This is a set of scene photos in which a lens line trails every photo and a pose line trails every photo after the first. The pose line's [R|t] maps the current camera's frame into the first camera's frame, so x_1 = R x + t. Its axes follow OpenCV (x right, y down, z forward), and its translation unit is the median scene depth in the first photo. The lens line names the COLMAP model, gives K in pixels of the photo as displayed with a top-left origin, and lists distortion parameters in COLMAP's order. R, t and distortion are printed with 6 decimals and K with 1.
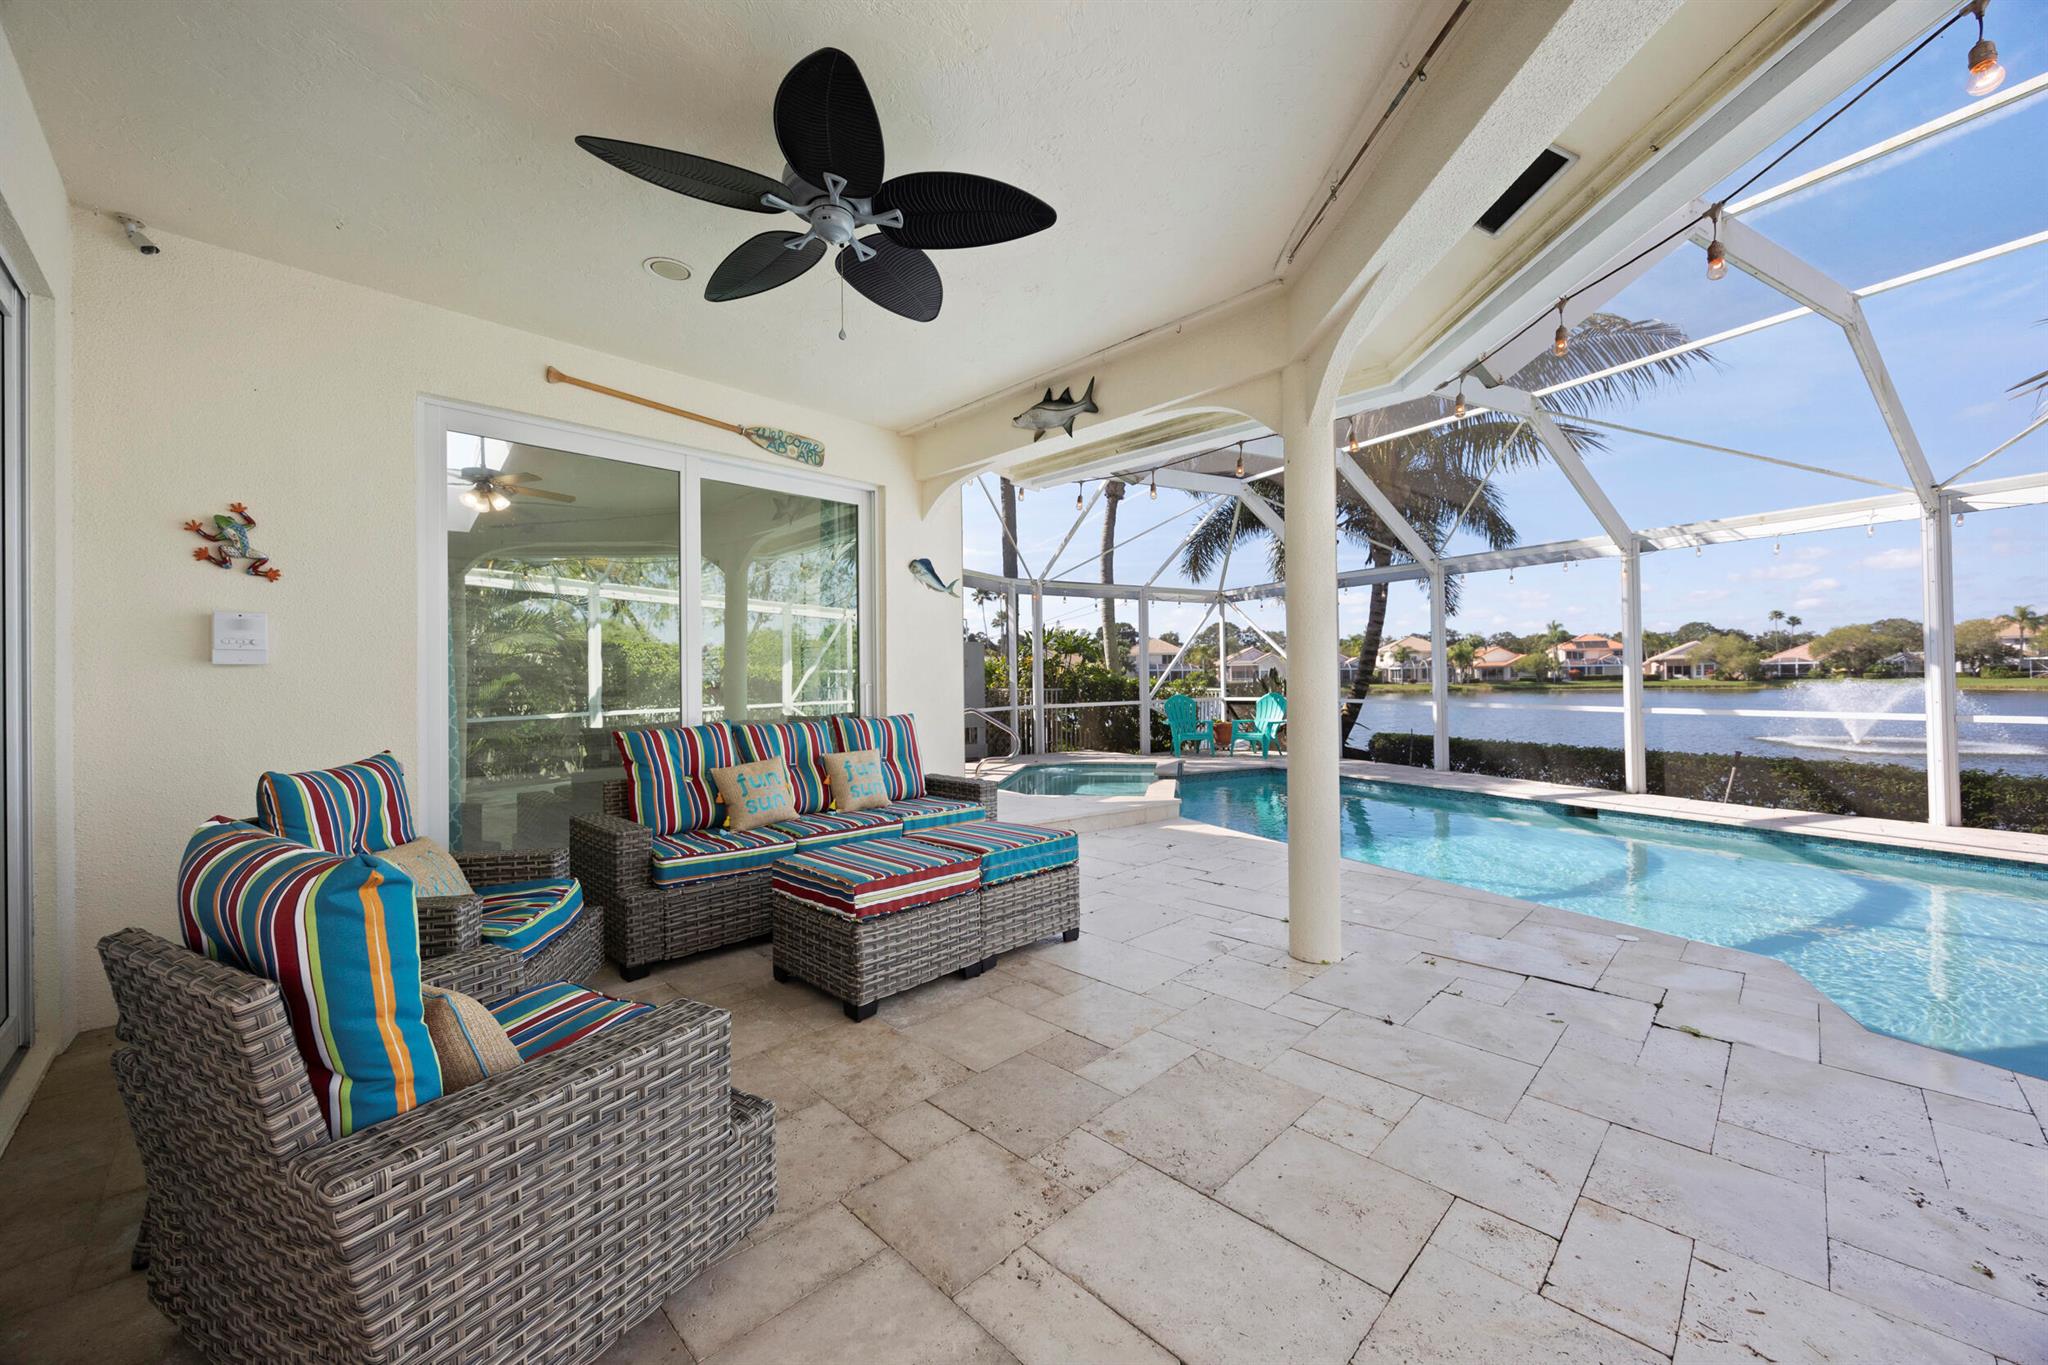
lens RADIAL K [[784.4, 0, 1033.9], [0, 784.4, 671.0], [0, 0, 1]] dist [-0.005117, 0.000998]
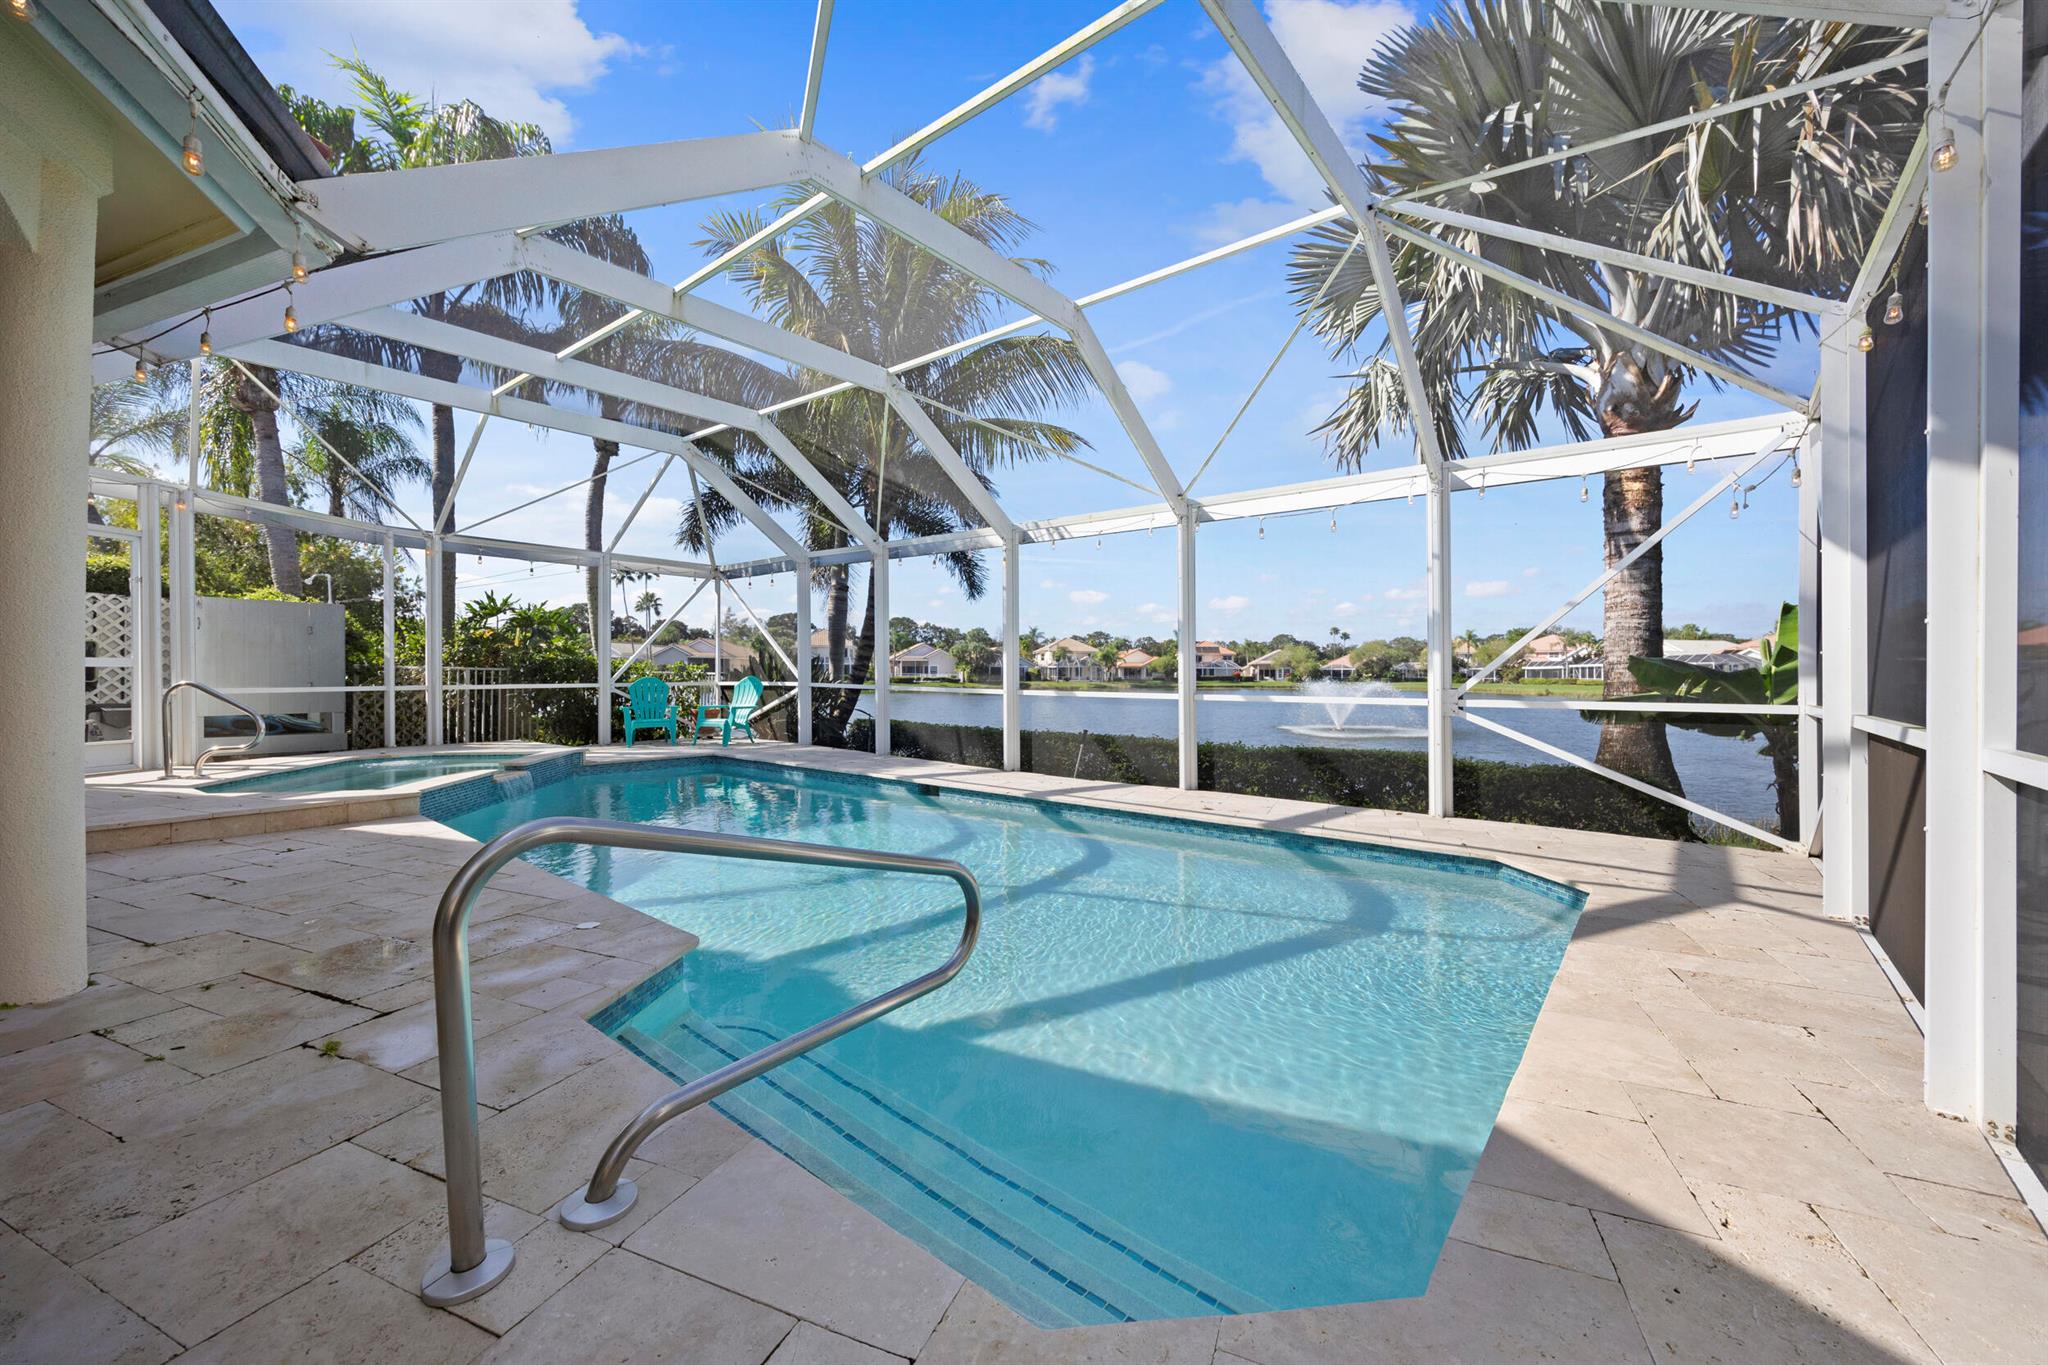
lens RADIAL K [[784.4, 0, 1043.2], [0, 784.4, 687.7], [0, 0, 1]] dist [-0.005117, 0.000998]
pose [[0.921868, 0.010083, 0.387374, 0.520151], [-0.020613, 0.999522, 0.023036, 0.024023], [-0.386956, -0.029221, 0.921635, 0.006063]]
